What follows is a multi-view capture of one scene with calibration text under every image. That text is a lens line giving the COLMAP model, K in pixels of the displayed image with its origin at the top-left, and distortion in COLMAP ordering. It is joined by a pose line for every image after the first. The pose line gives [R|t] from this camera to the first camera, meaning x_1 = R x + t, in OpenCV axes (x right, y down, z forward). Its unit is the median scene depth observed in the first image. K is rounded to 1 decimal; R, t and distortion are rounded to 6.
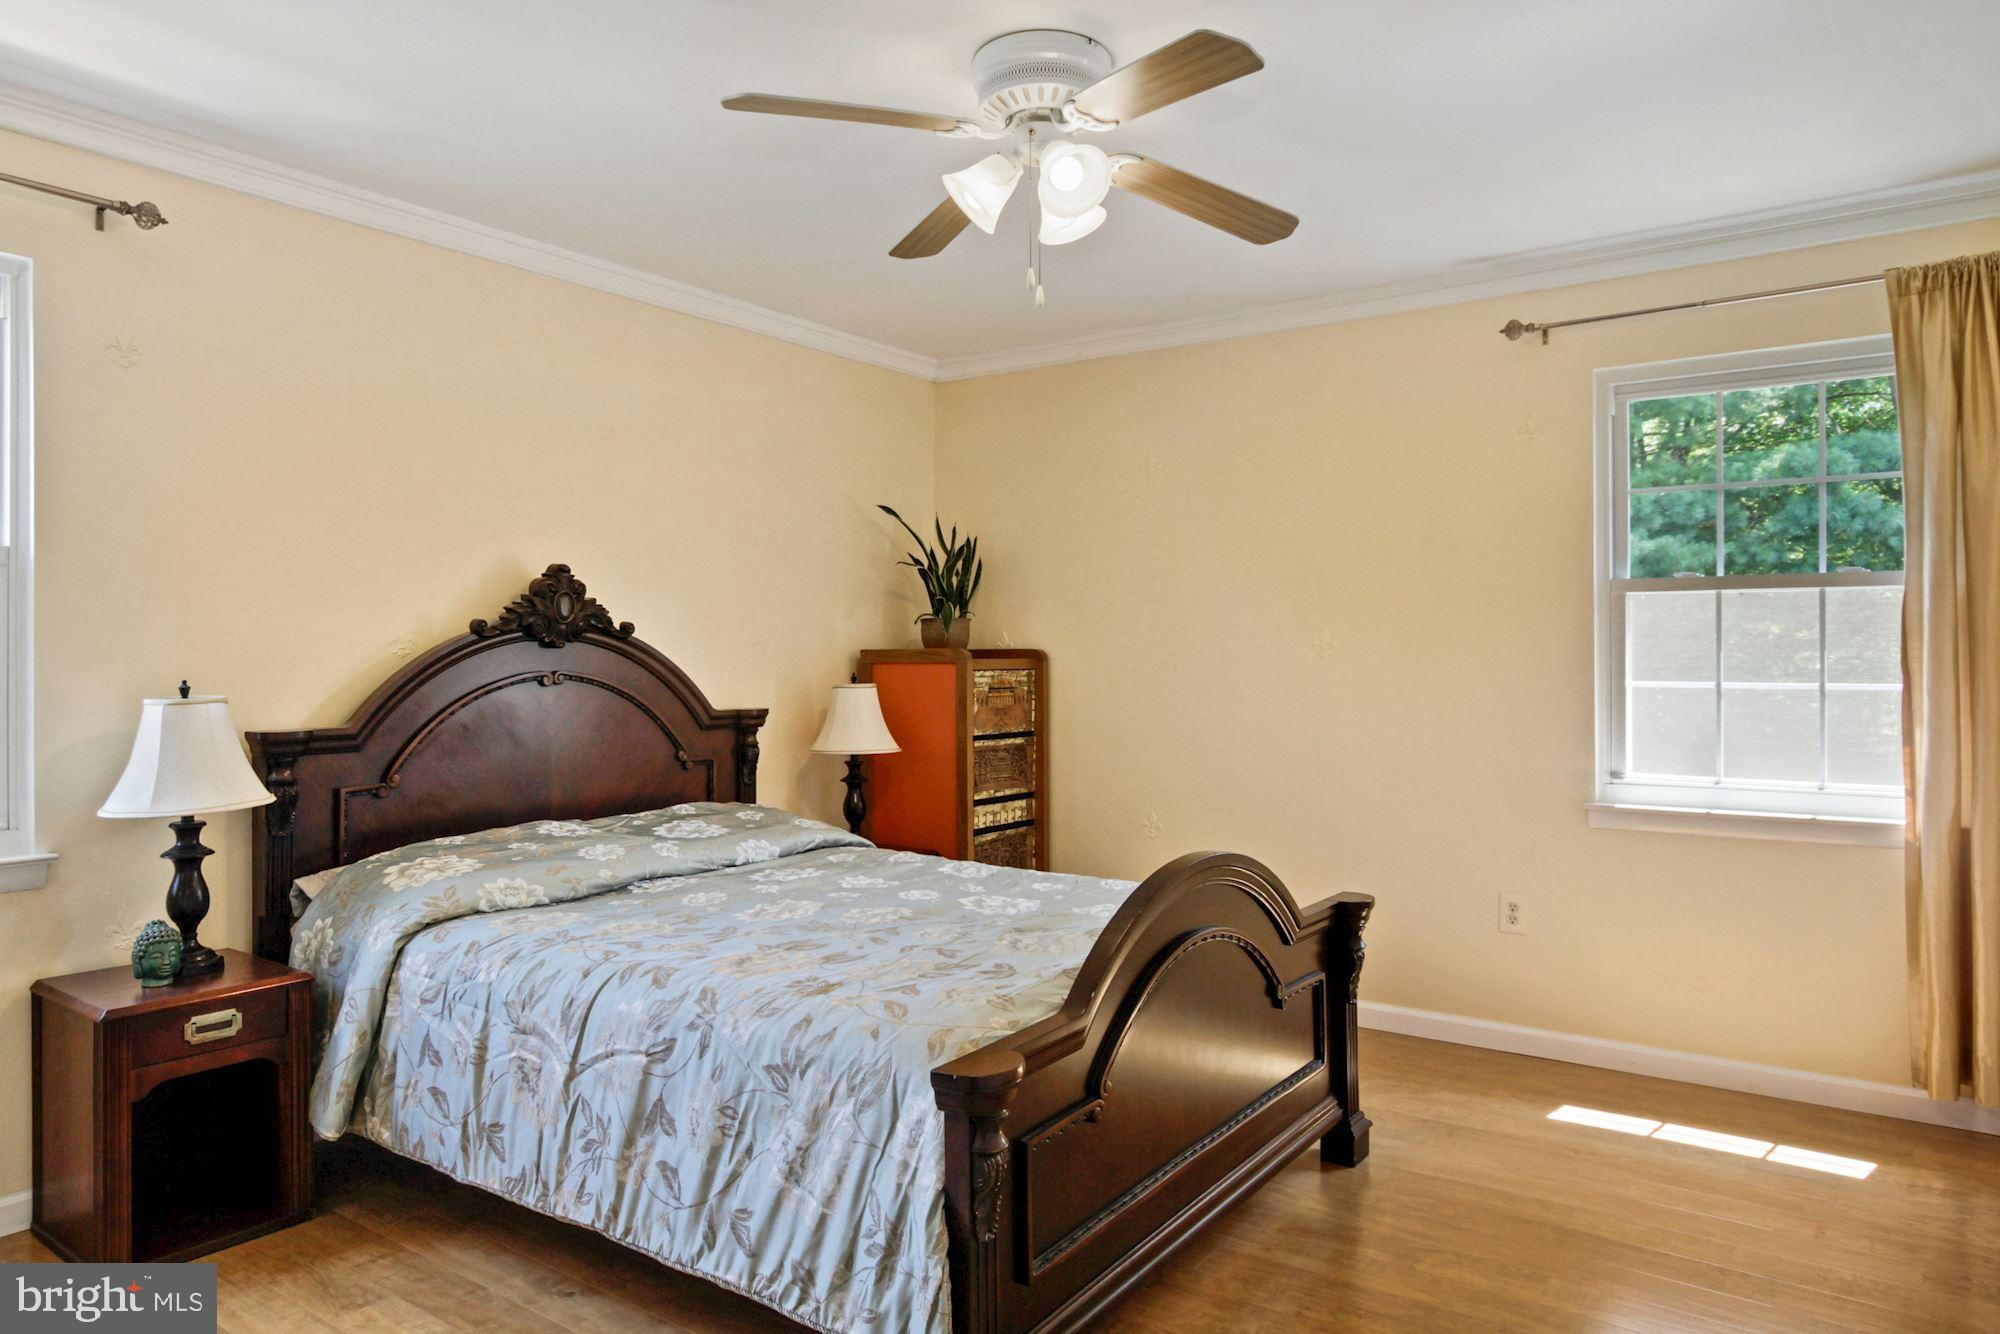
lens RADIAL K [[1279.7, 0, 997.0], [0, 1279.7, 701.7], [0, 0, 1]] dist [-0.002776, 0.002157]
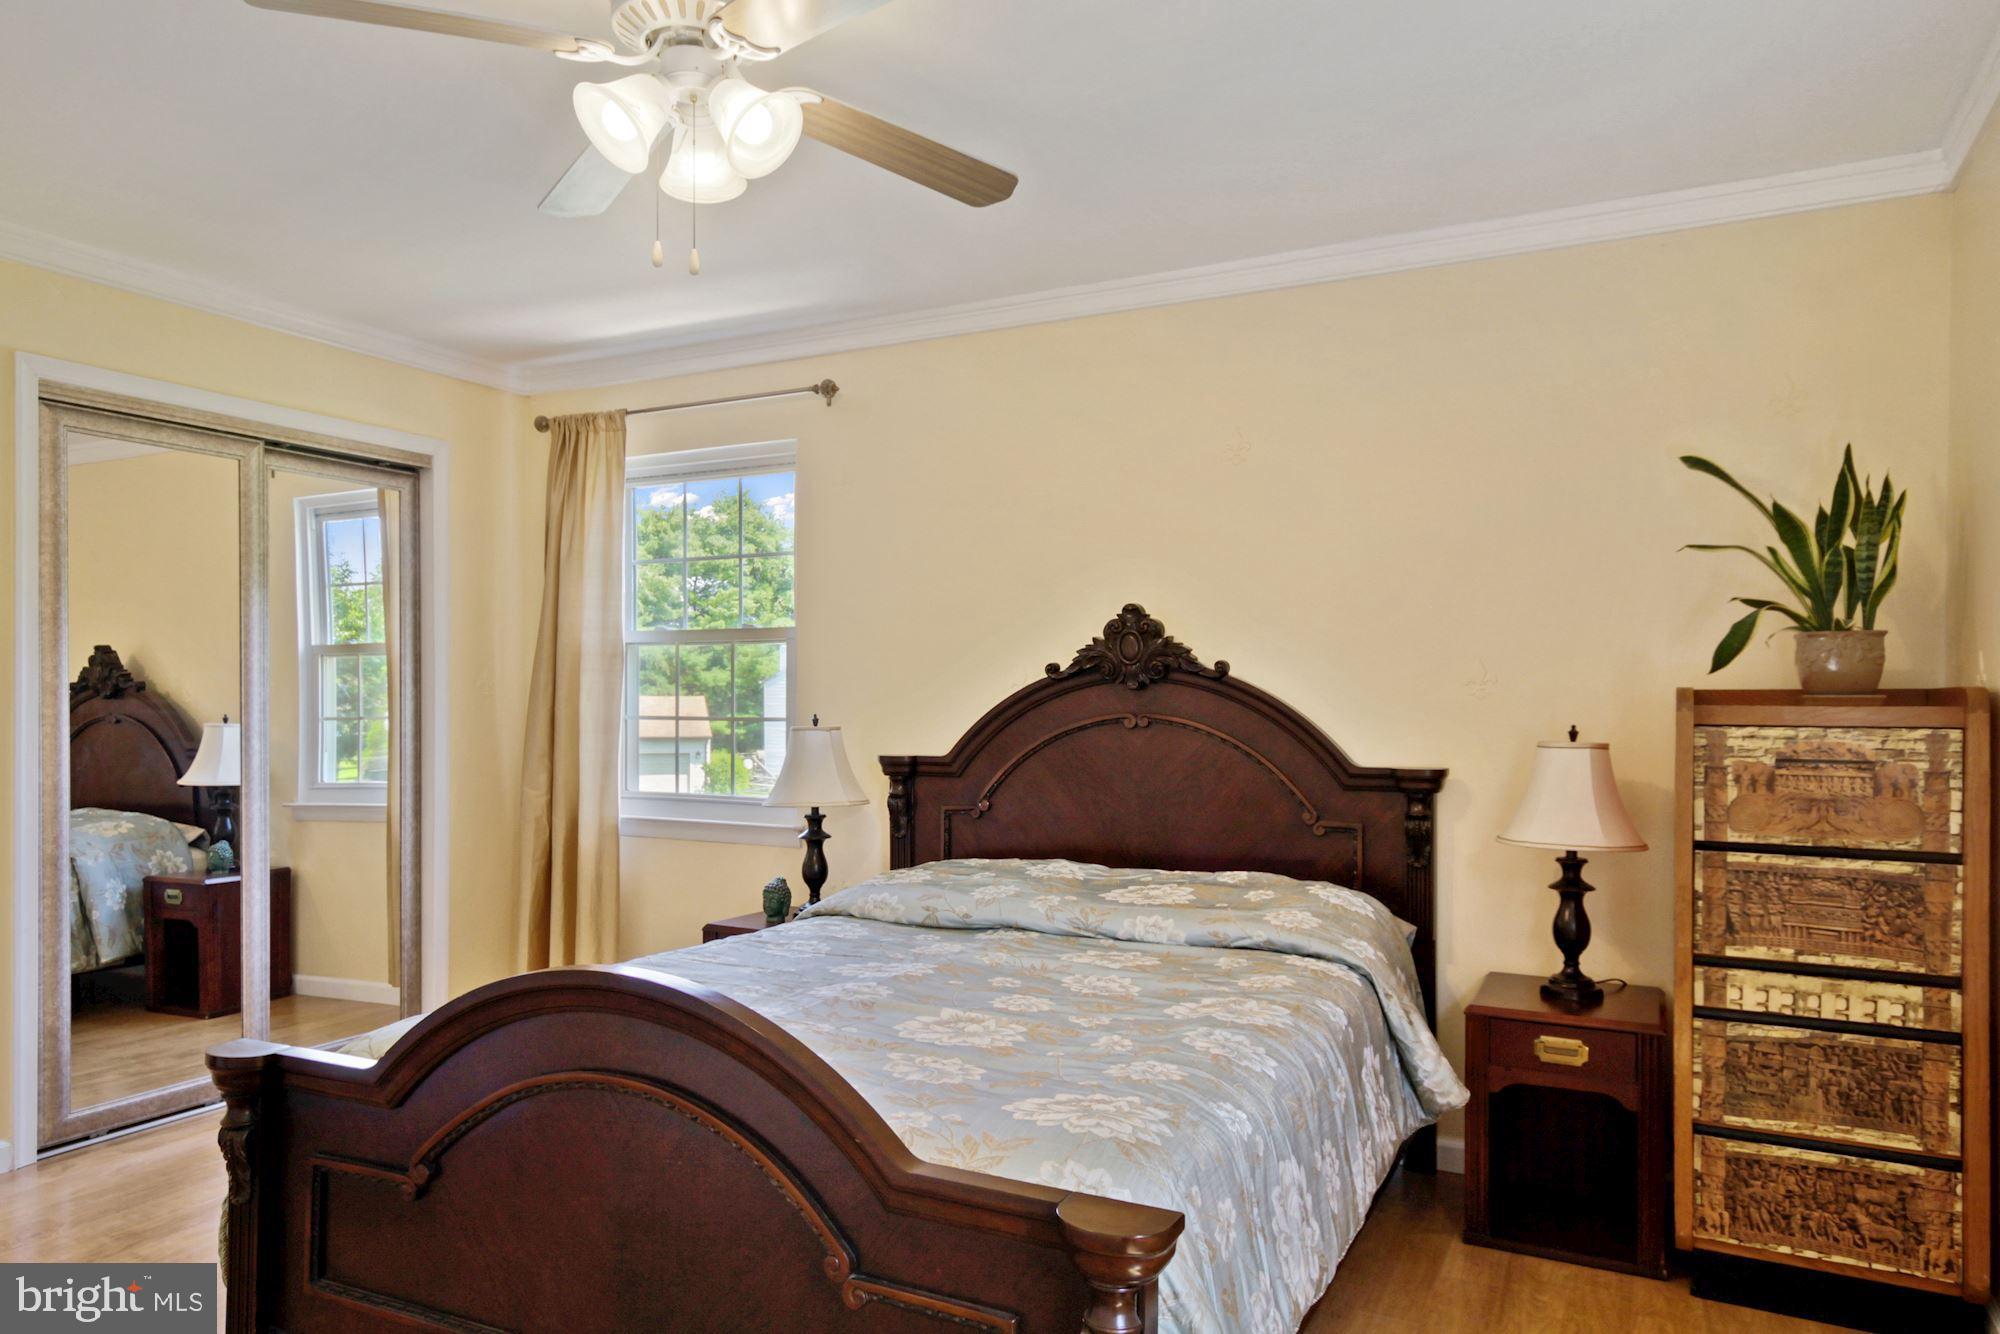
lens RADIAL K [[1179.5, 0, 1000.3], [0, 1179.5, 741.0], [0, 0, 1]] dist [-0.000669, 0.000604]
pose [[0.190806, 0.035010, -0.981003, 0.422104], [-0.041185, 0.998769, 0.027634, -0.018651], [0.980763, 0.035129, 0.192013, 0.580196]]
